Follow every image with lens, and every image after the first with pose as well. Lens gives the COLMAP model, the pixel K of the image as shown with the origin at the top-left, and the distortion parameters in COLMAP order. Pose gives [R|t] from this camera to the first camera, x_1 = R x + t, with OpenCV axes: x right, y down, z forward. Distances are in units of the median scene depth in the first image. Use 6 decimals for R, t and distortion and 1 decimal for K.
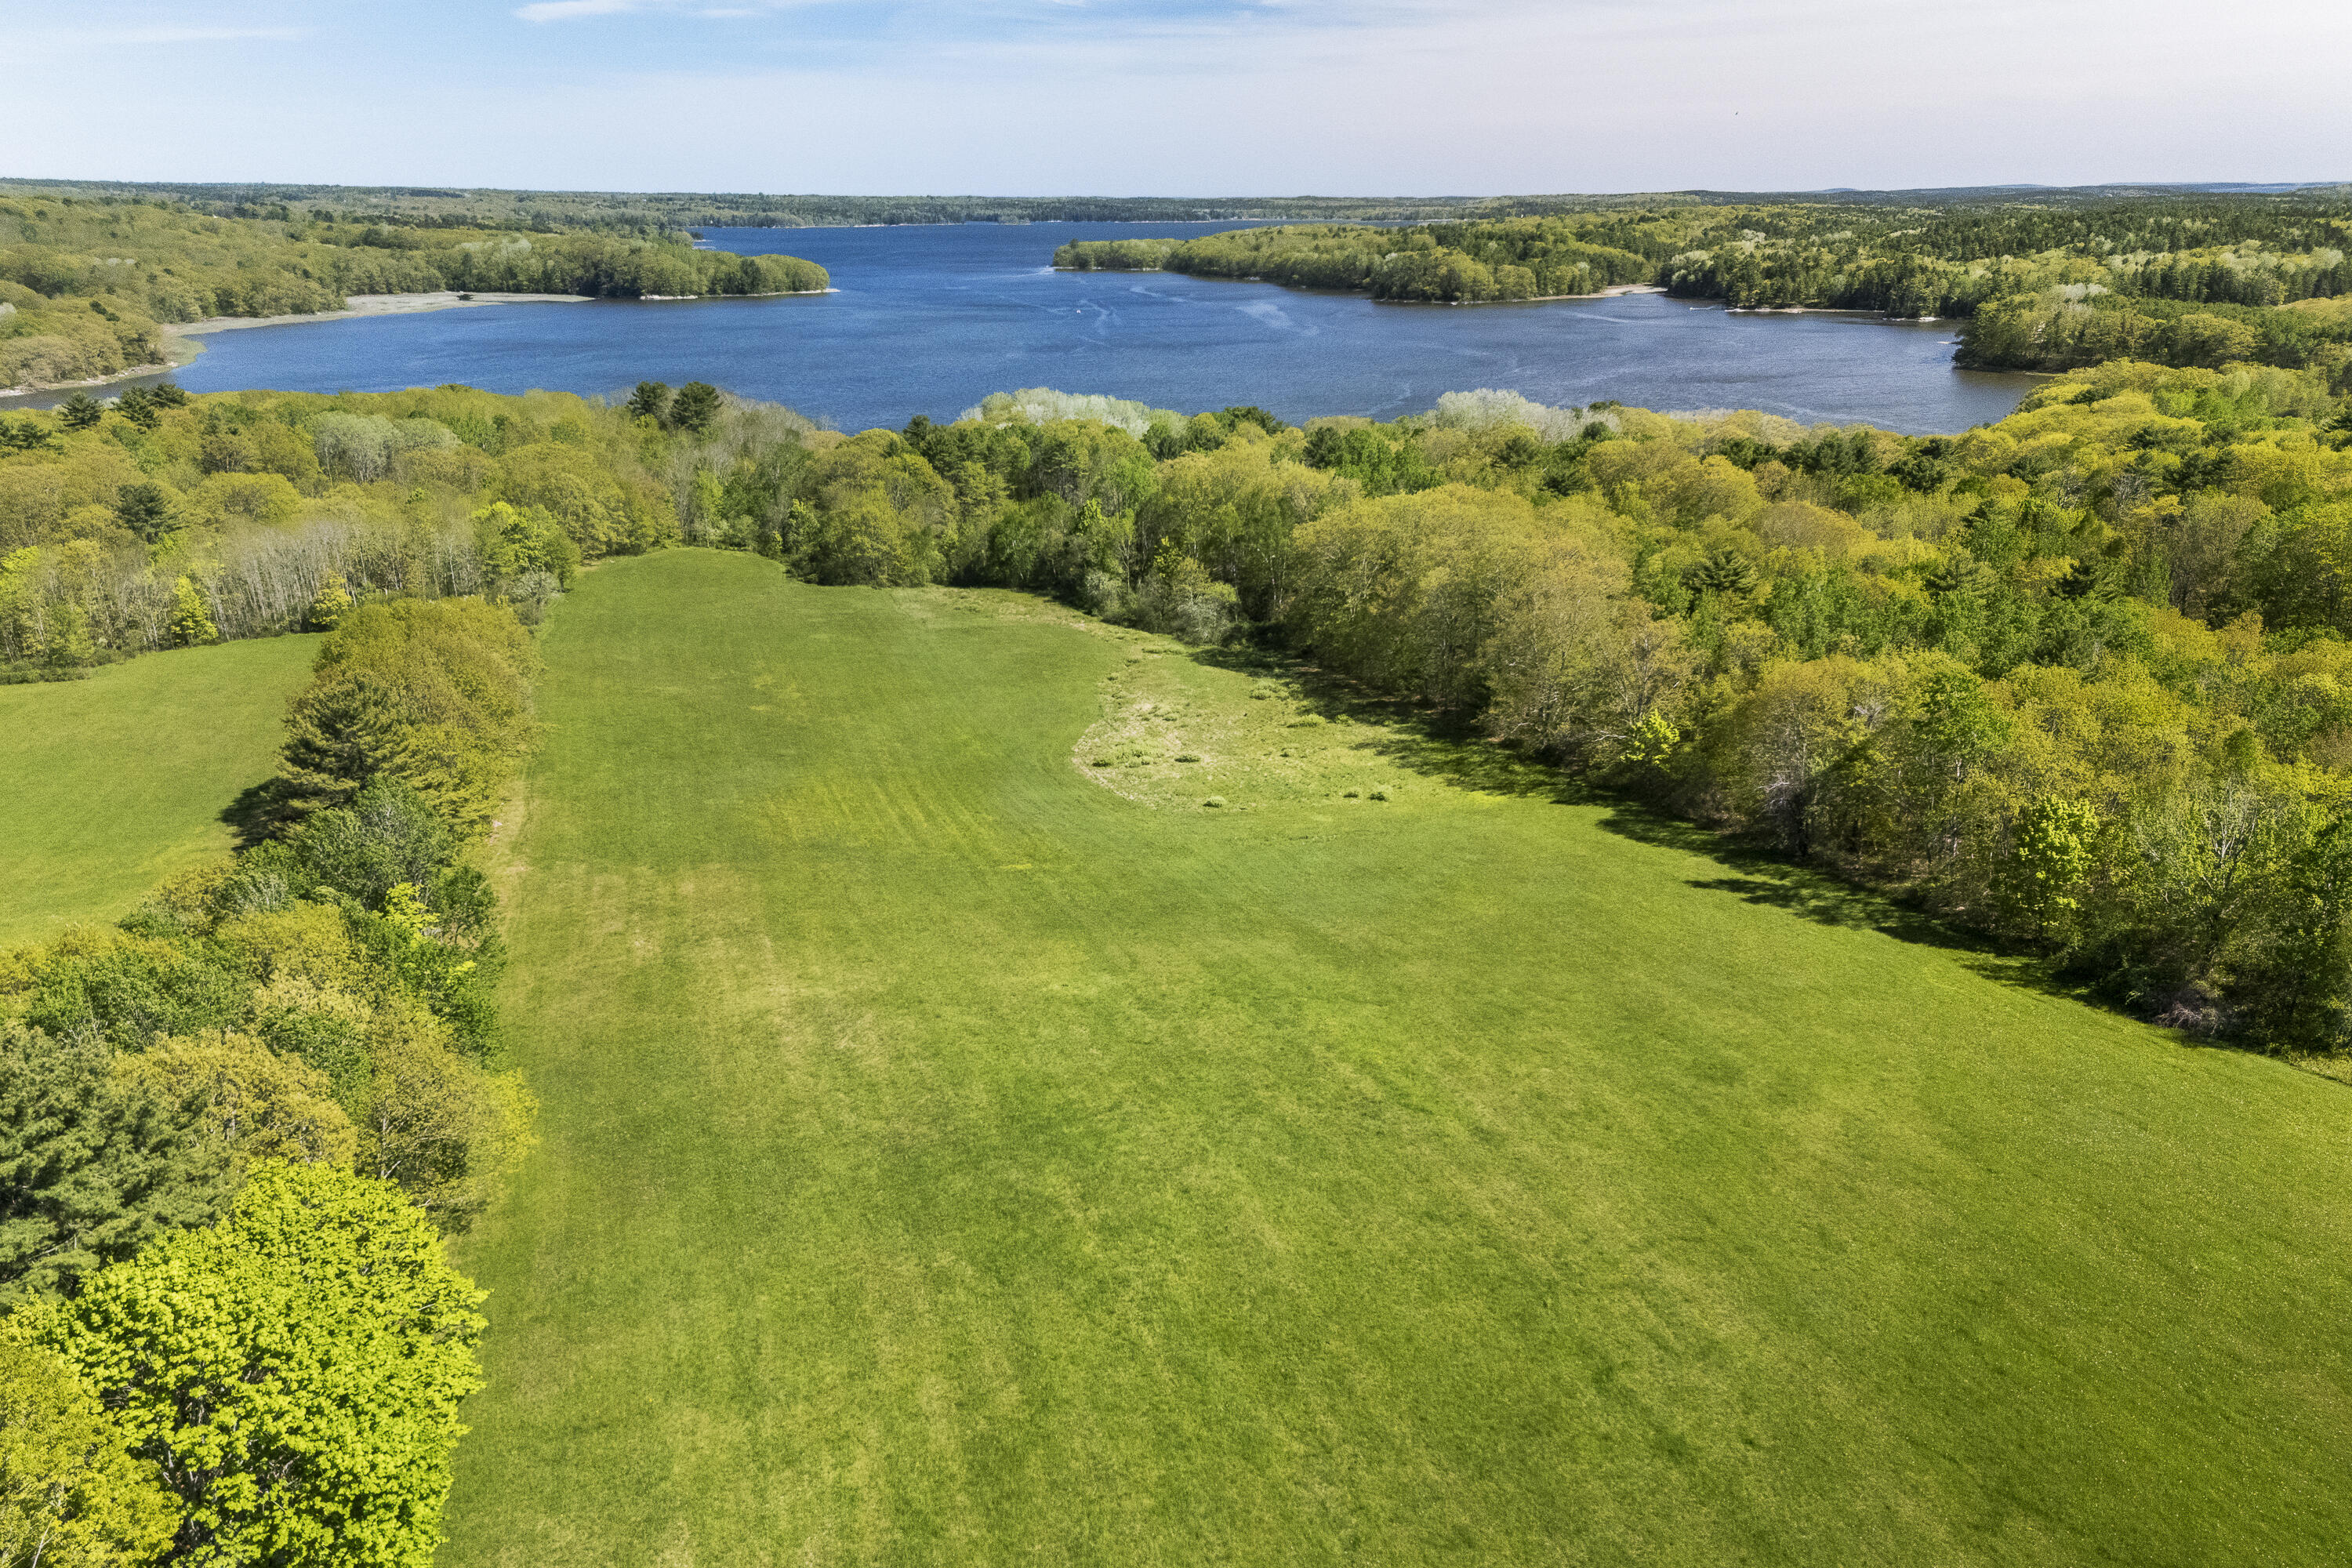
lens RADIAL K [[1646.3, 0, 1176.0], [0, 1646.3, 784.0], [0, 0, 1]] dist [0.089917, -0.063768]
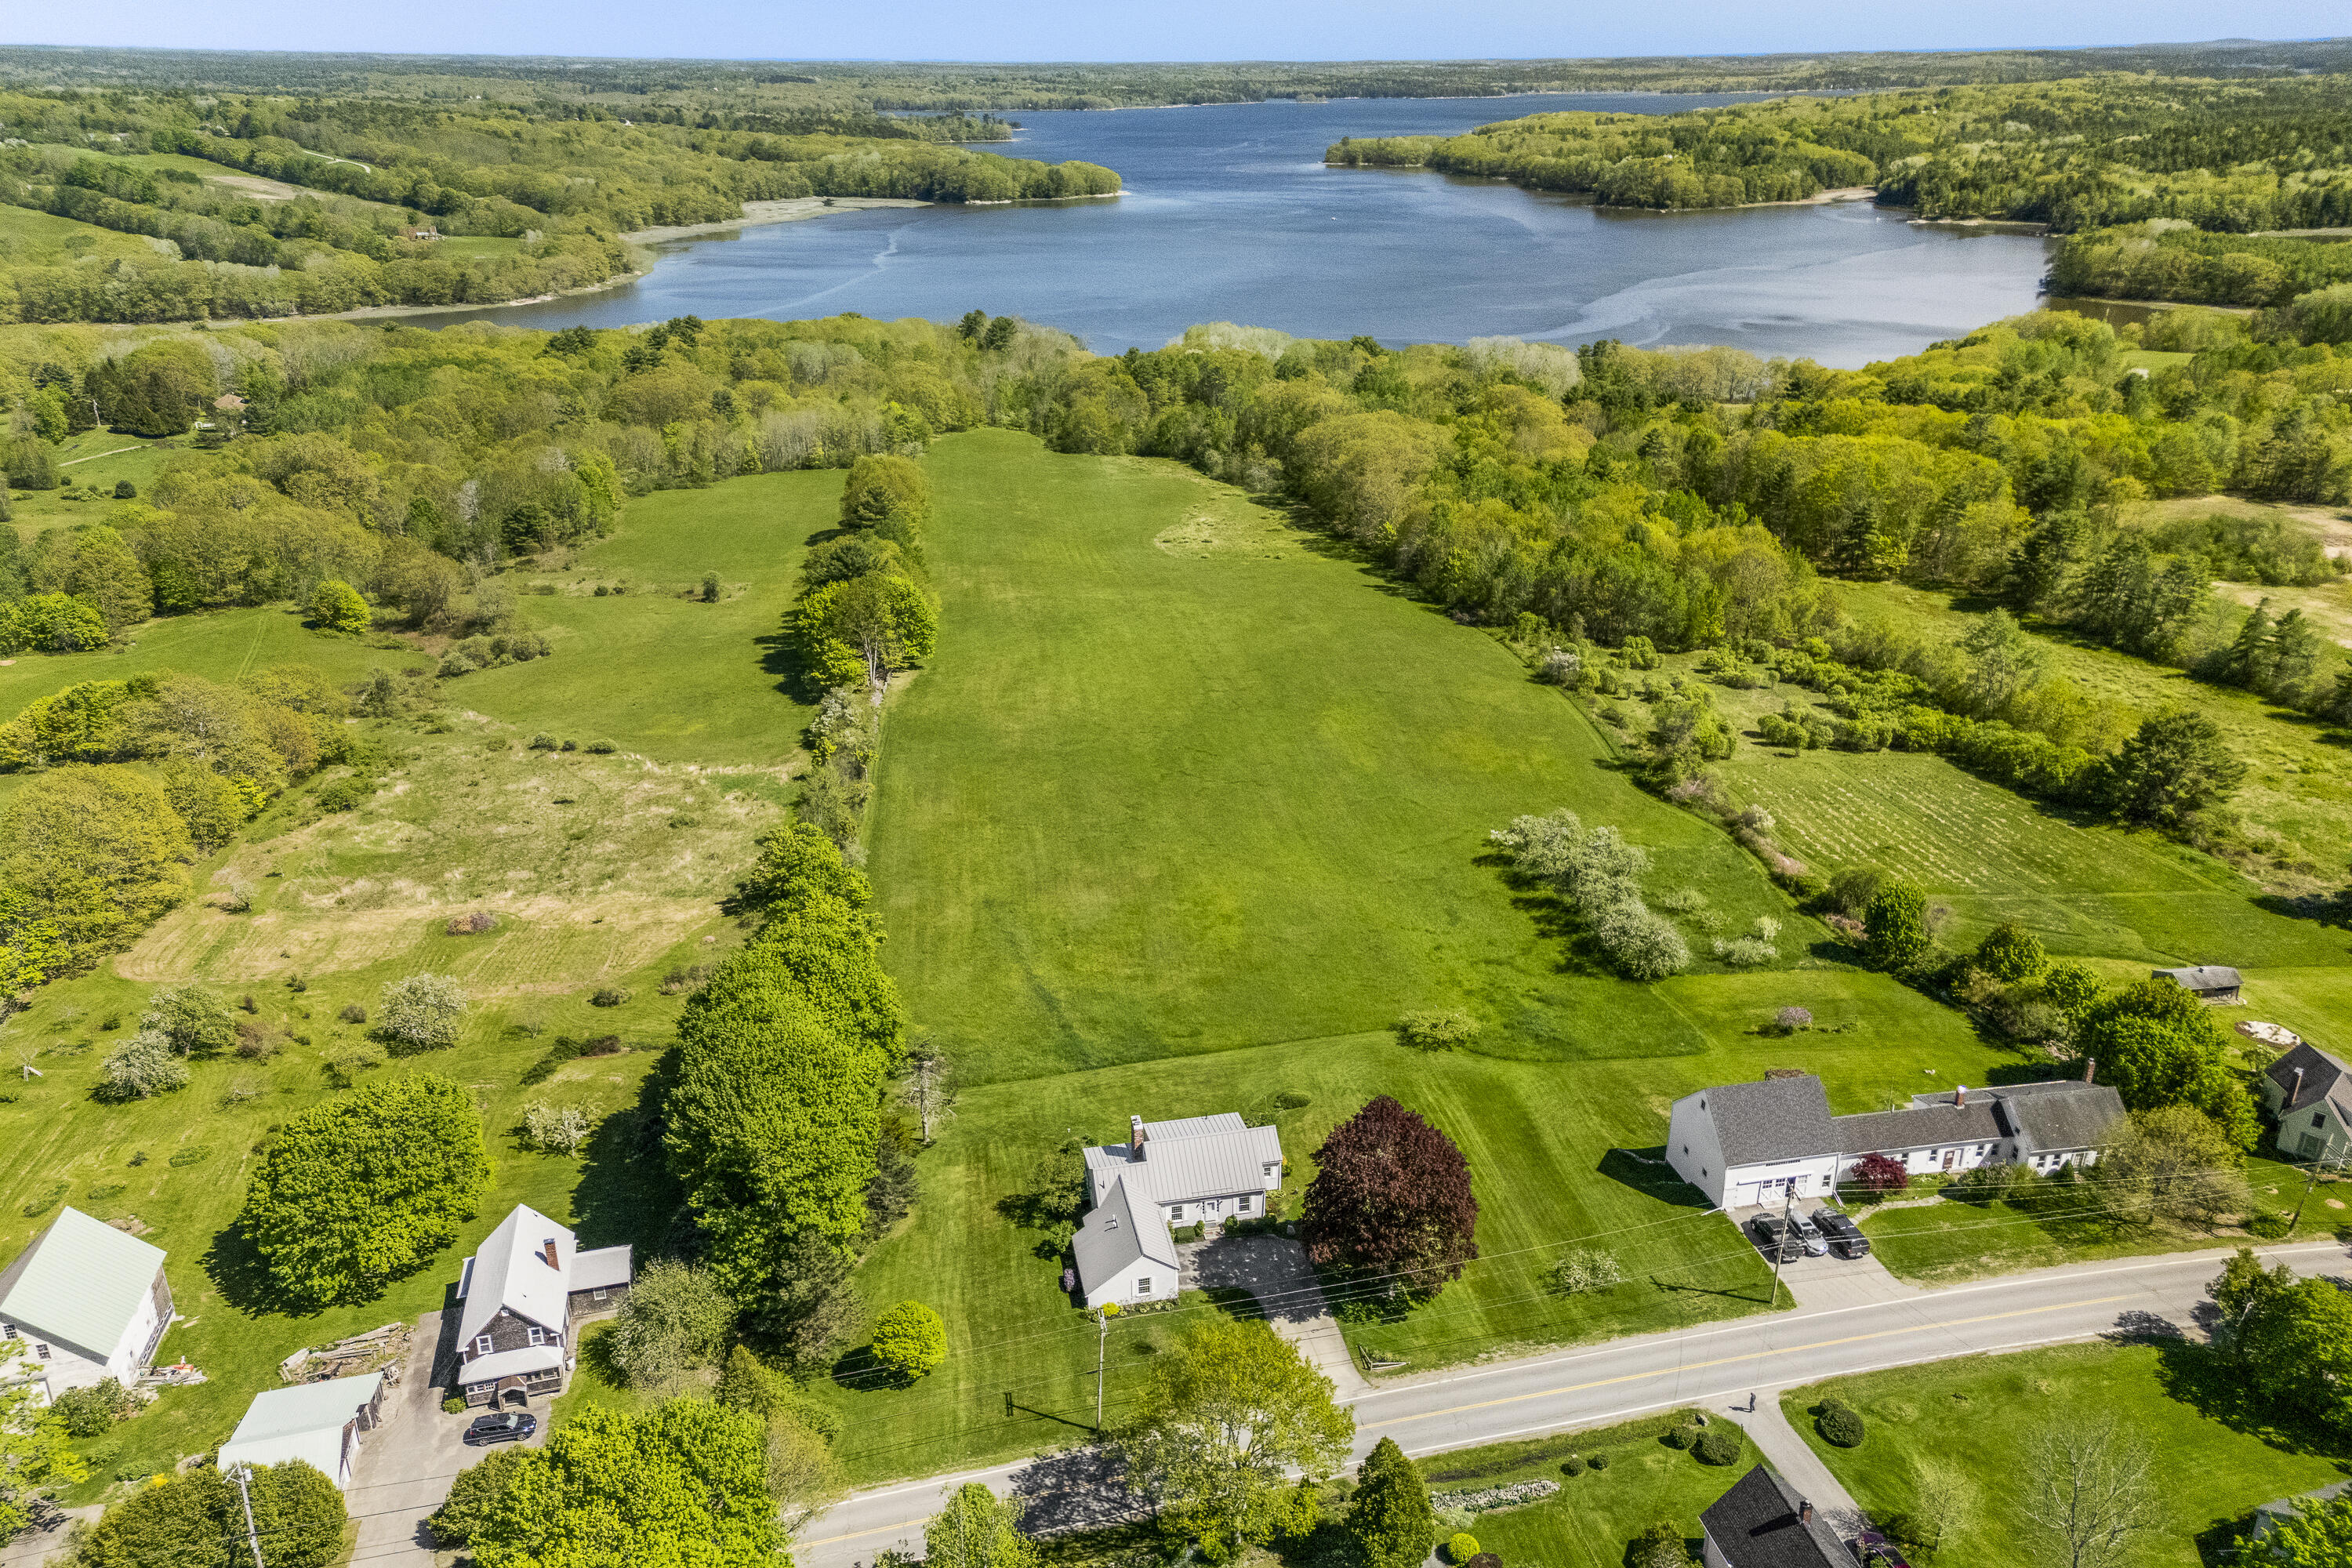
lens RADIAL K [[1685.2, 0, 1208.9], [0, 1685.2, 748.7], [0, 0, 1]] dist [0.080314, -0.006213]
pose [[0.986770, 0.058333, -0.151270, 0.070126], [-0.050214, 0.997113, 0.056951, 0.025410], [0.154156, -0.048602, 0.986850, -0.233409]]
